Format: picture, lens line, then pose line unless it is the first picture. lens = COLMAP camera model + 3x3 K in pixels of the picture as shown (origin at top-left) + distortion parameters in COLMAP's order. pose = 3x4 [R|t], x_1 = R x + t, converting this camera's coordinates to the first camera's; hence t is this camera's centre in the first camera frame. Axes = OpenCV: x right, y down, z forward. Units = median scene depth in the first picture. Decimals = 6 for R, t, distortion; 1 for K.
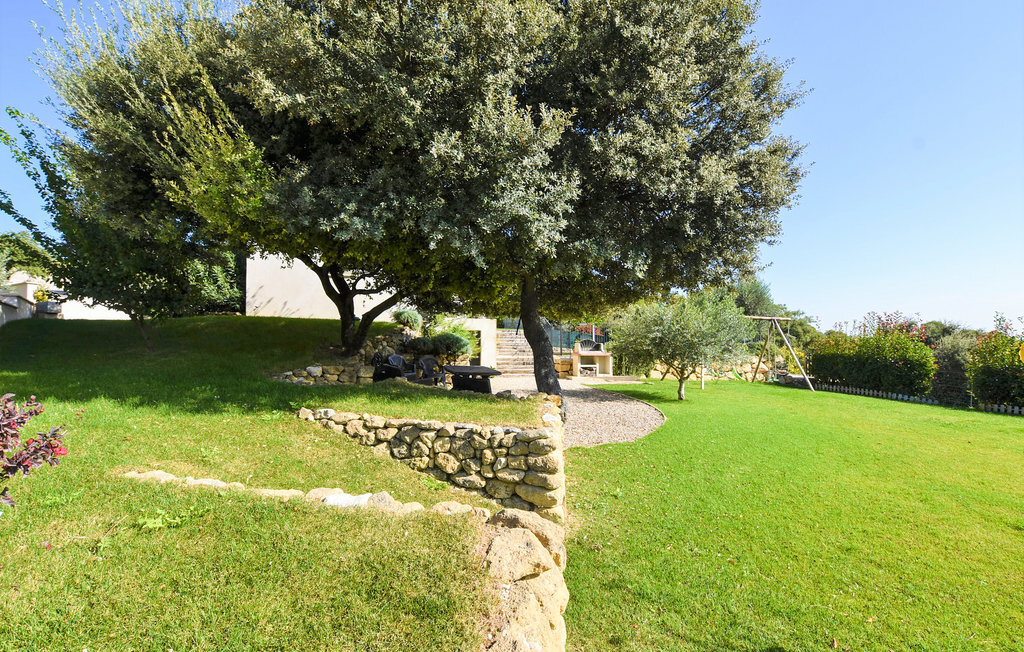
lens RADIAL K [[449.6, 0, 500.7], [0, 449.6, 345.7], [0, 0, 1]] dist [-0.013020, 0.000436]
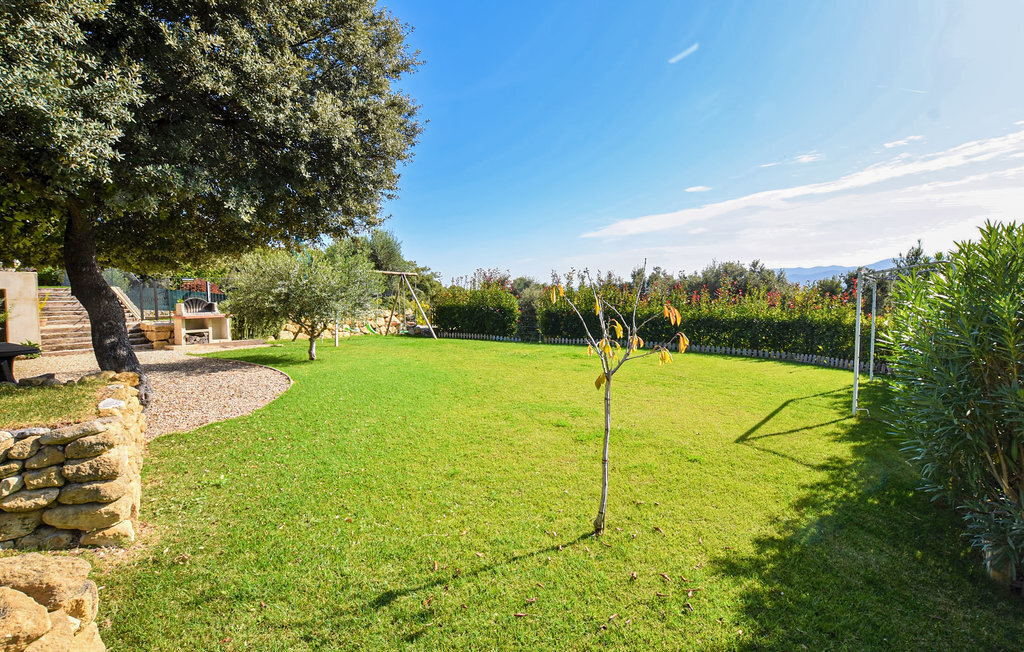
lens RADIAL K [[449.6, 0, 500.7], [0, 449.6, 345.7], [0, 0, 1]] dist [-0.013020, 0.000436]
pose [[0.765934, -0.091323, 0.636400, 0.117404], [0.039055, 0.994641, 0.095726, 0.018605], [-0.641732, -0.048465, 0.765396, 0.043741]]
